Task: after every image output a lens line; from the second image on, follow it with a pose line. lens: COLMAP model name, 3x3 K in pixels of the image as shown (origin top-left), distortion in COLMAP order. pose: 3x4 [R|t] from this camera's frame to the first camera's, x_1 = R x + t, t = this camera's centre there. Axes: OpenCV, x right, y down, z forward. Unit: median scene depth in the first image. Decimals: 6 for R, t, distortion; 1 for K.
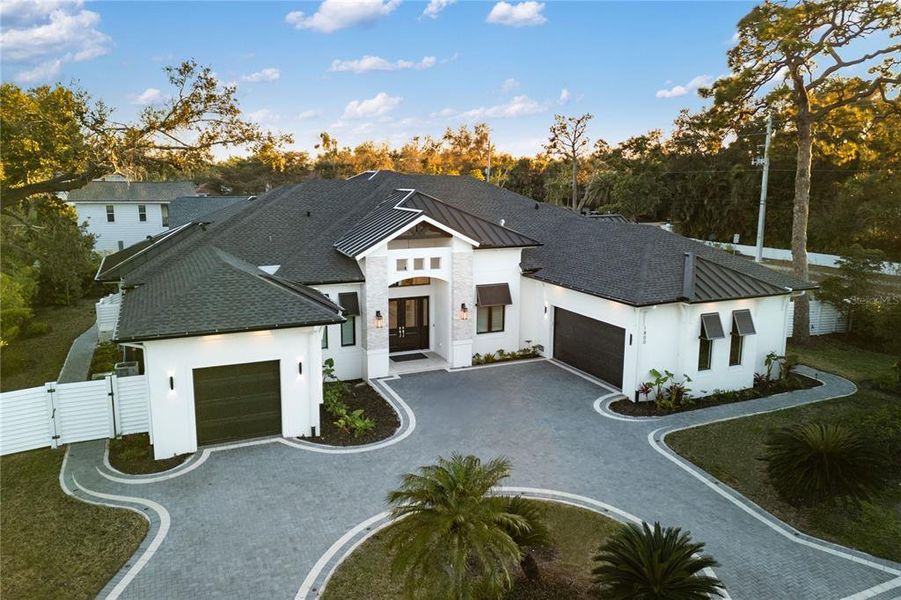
lens RADIAL K [[641.7, 0, 448.8], [0, 641.7, 291.5], [0, 0, 1]] dist [-0.003948, 0.001621]
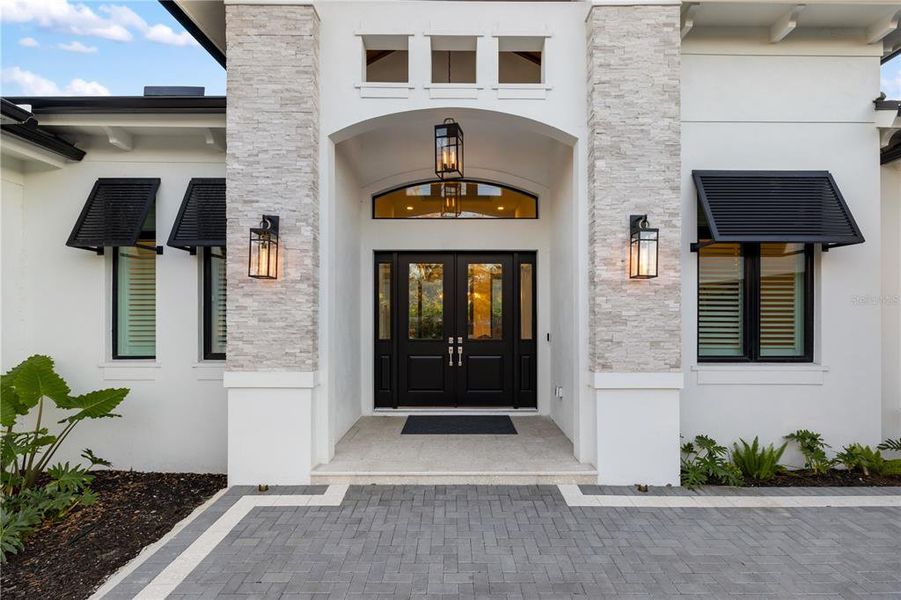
lens RADIAL K [[409.0, 0, 456.1], [0, 409.0, 314.1], [0, 0, 1]] dist [-0.000267, 0.000344]
pose [[0.911250, -0.007828, -0.411779, 0.022873], [-0.066732, 0.983802, -0.166376, 0.084178], [0.406411, 0.179089, 0.895967, 0.821704]]
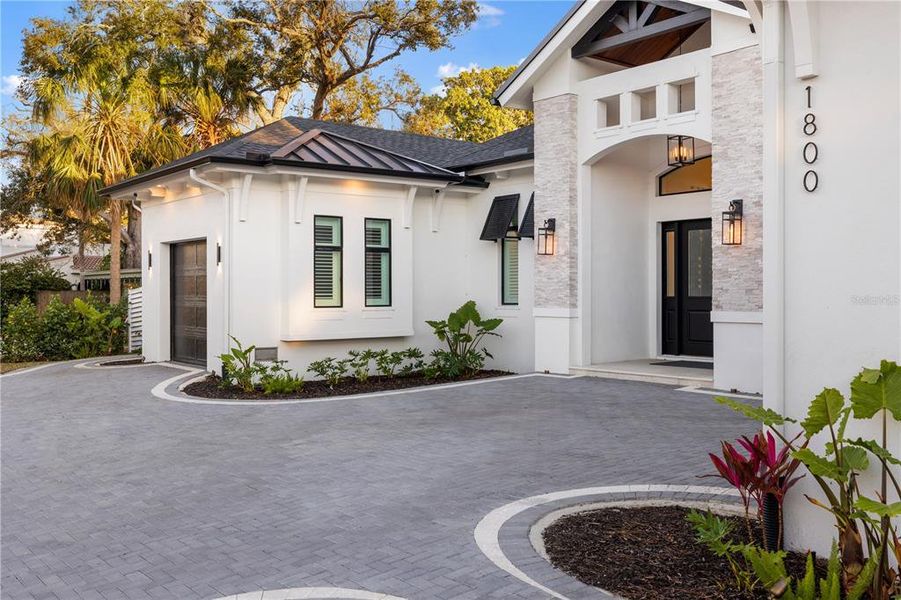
lens RADIAL K [[786.1, 0, 450.5], [0, 786.1, 300.0], [0, 0, 1]] dist [0.006637, 0.003941]
pose [[0.242734, 0.001791, -0.970091, 0.377000], [-0.168547, 0.984867, -0.040355, 0.111304], [0.955339, 0.173302, 0.239363, 0.747437]]
